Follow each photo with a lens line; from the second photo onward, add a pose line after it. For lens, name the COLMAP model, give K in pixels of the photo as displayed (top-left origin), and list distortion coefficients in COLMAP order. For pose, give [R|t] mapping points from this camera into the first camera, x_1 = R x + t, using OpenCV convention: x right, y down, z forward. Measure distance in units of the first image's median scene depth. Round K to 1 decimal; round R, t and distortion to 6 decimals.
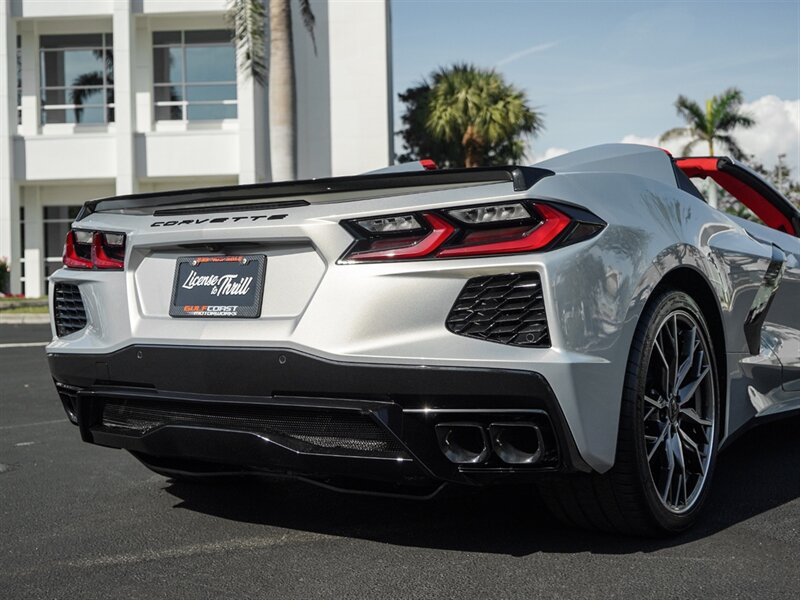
lens RADIAL K [[1090.7, 0, 399.5], [0, 1090.7, 274.0], [0, 0, 1]] dist [-0.004921, 0.002375]
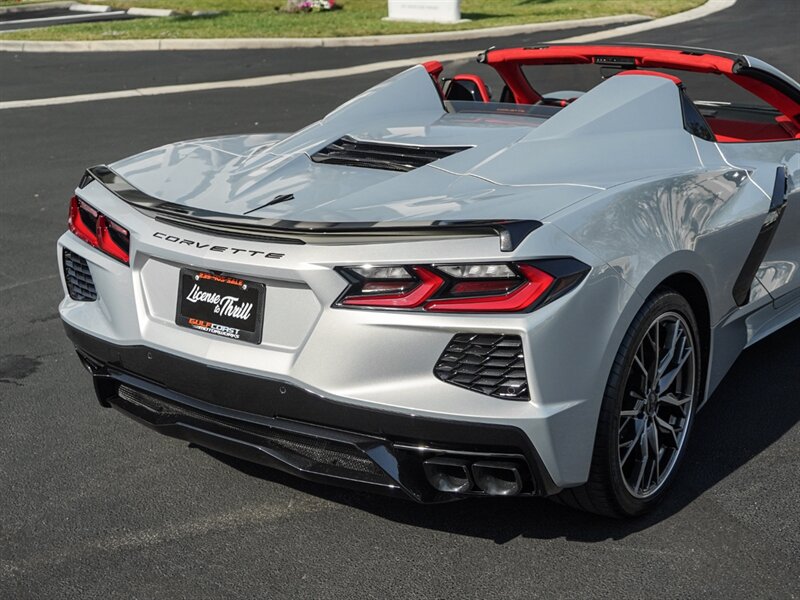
lens RADIAL K [[1138.8, 0, 412.8], [0, 1138.8, 281.3], [0, 0, 1]] dist [0.013381, 0.015757]
pose [[0.999941, 0.005752, -0.009178, 0.028866], [-0.003004, 0.961369, 0.275246, -0.315910], [0.010407, -0.275202, 0.961330, -0.046034]]
